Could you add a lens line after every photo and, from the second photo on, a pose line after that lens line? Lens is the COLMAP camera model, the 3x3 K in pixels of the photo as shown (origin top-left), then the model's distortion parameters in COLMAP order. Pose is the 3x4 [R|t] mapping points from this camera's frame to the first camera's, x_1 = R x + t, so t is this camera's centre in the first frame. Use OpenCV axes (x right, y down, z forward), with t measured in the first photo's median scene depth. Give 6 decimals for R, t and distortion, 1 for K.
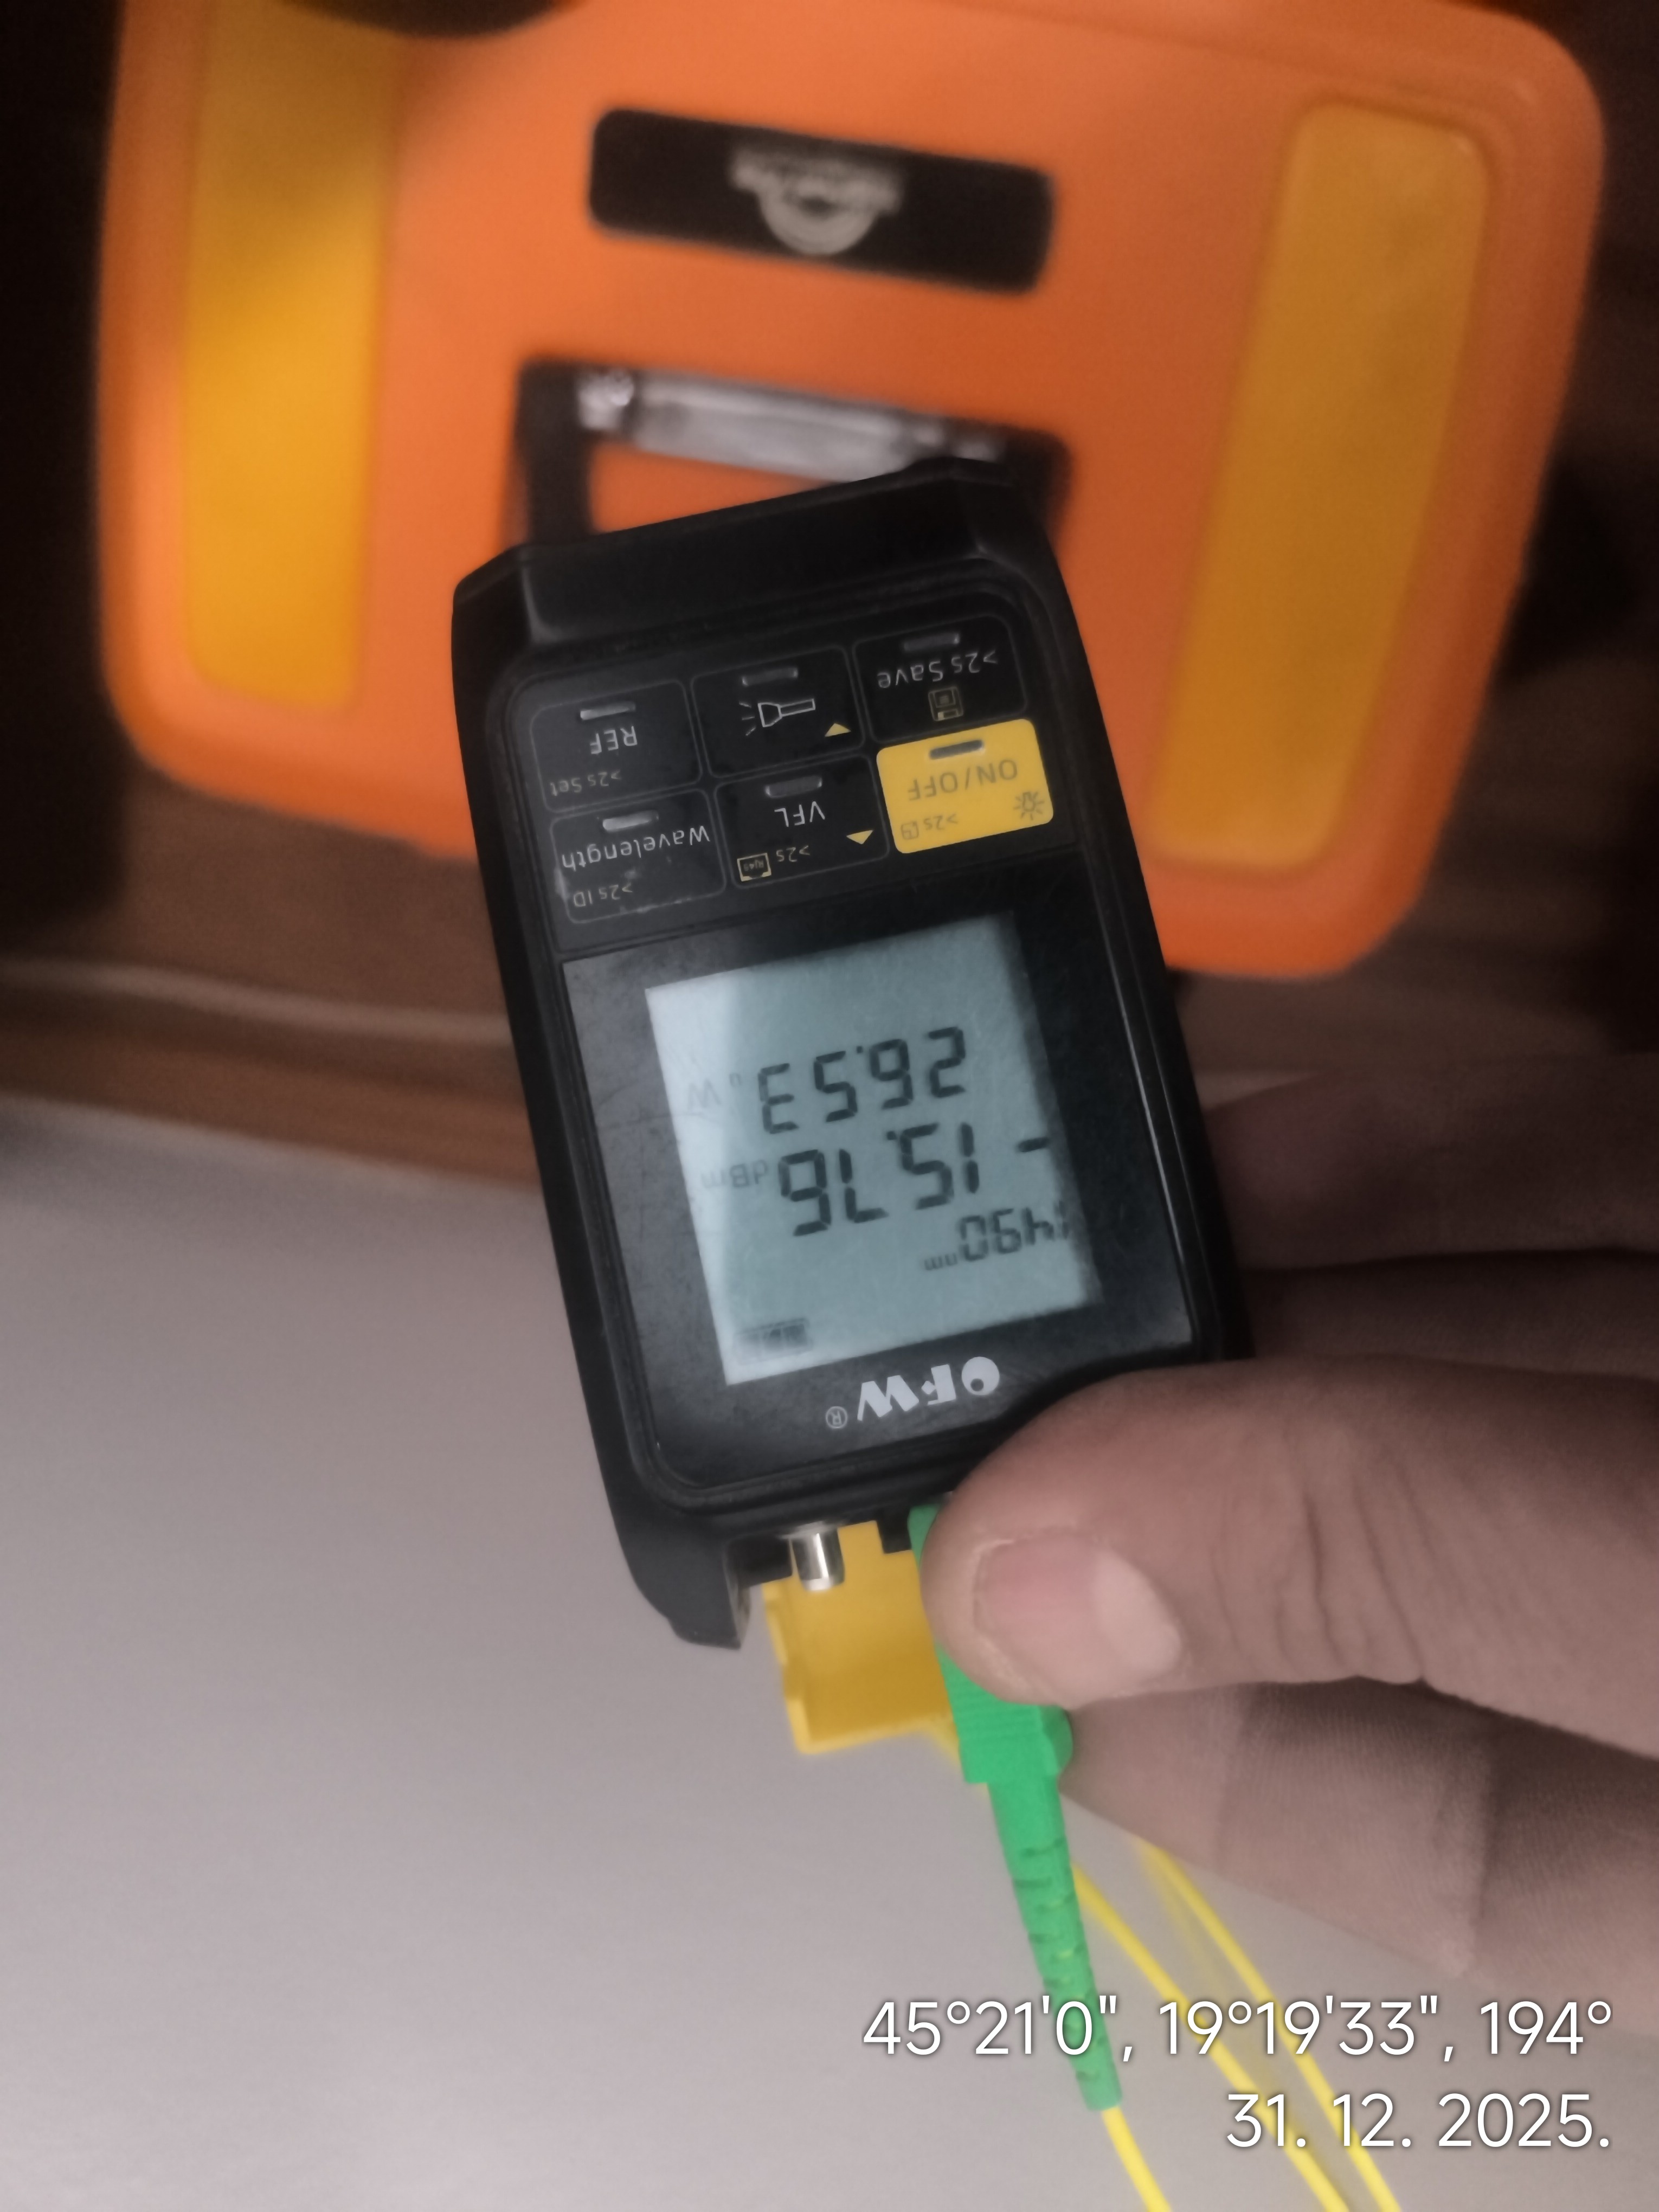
lens RADIAL K [[1471.6, 0, 829.6], [0, 1471.6, 1098.1], [0, 0, 1]] dist [0.042694, -0.001692]
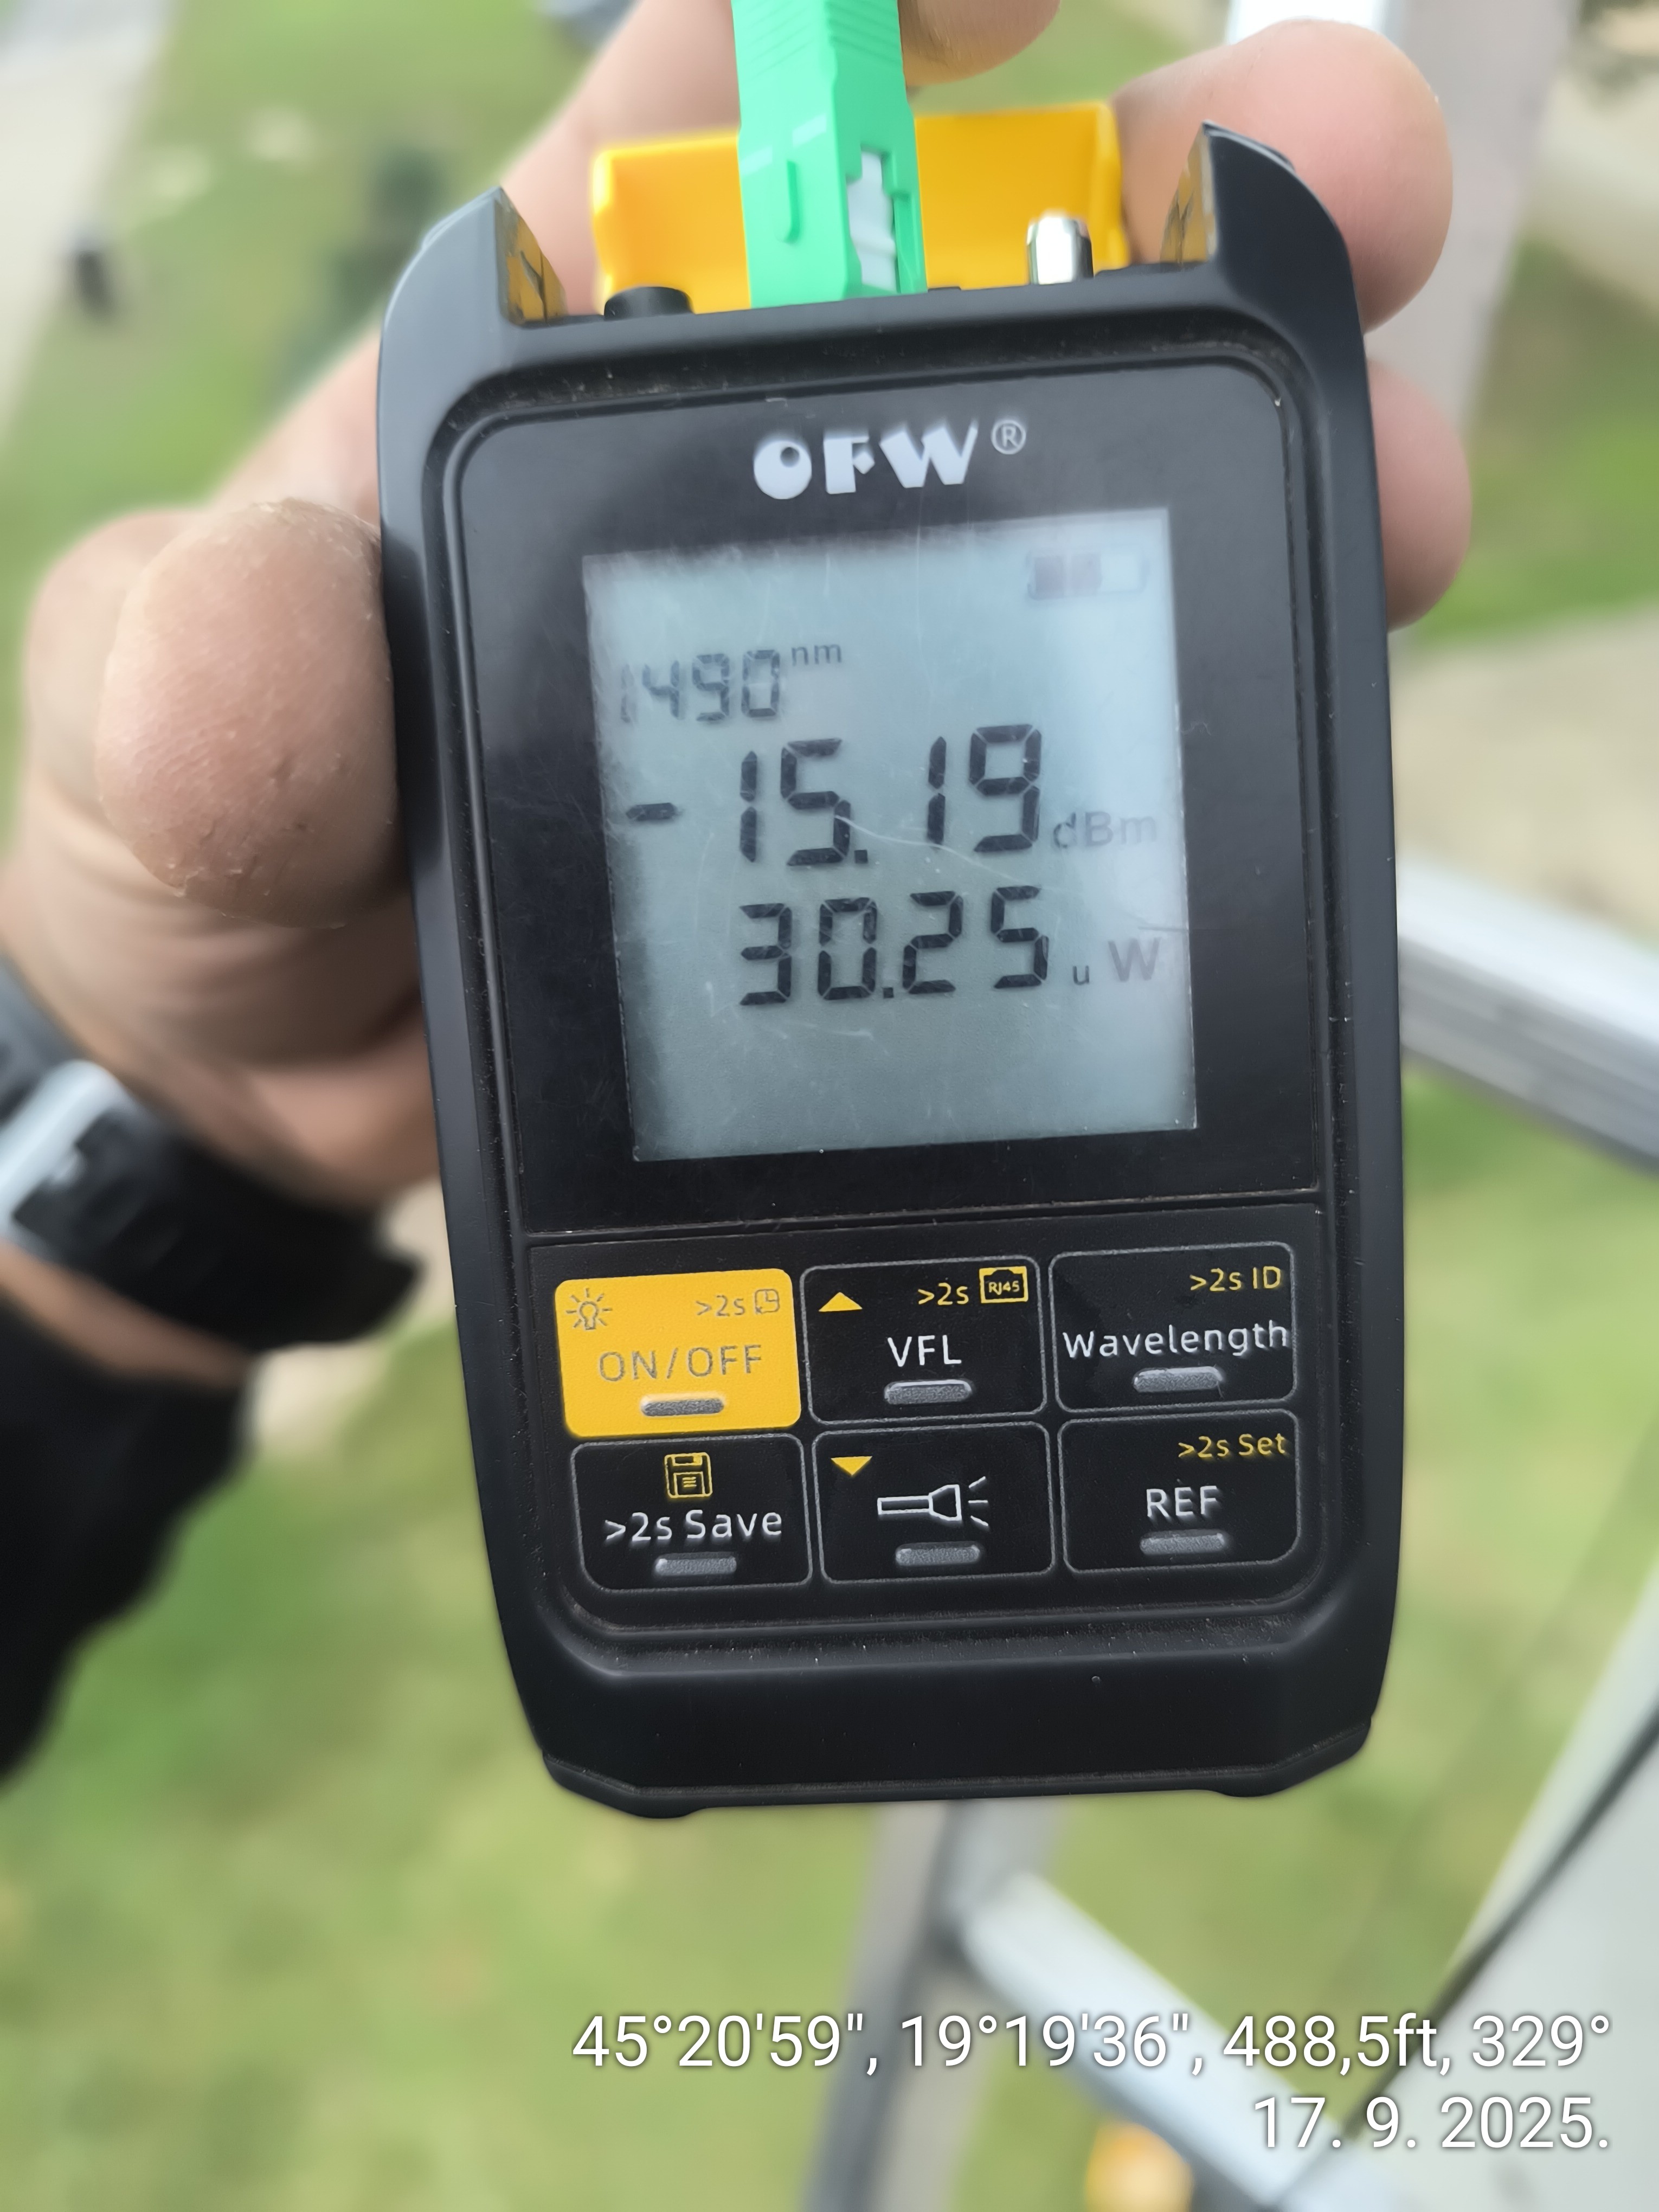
lens RADIAL K [[1471.6, 0, 827.9], [0, 1471.6, 1101.3], [0, 0, 1]] dist [0.042694, -0.001692]
pose [[-0.988116, -0.149638, 0.035155, 0.016738], [0.148010, -0.987958, -0.045076, -0.055703], [0.041477, -0.039337, 0.998365, 0.328079]]
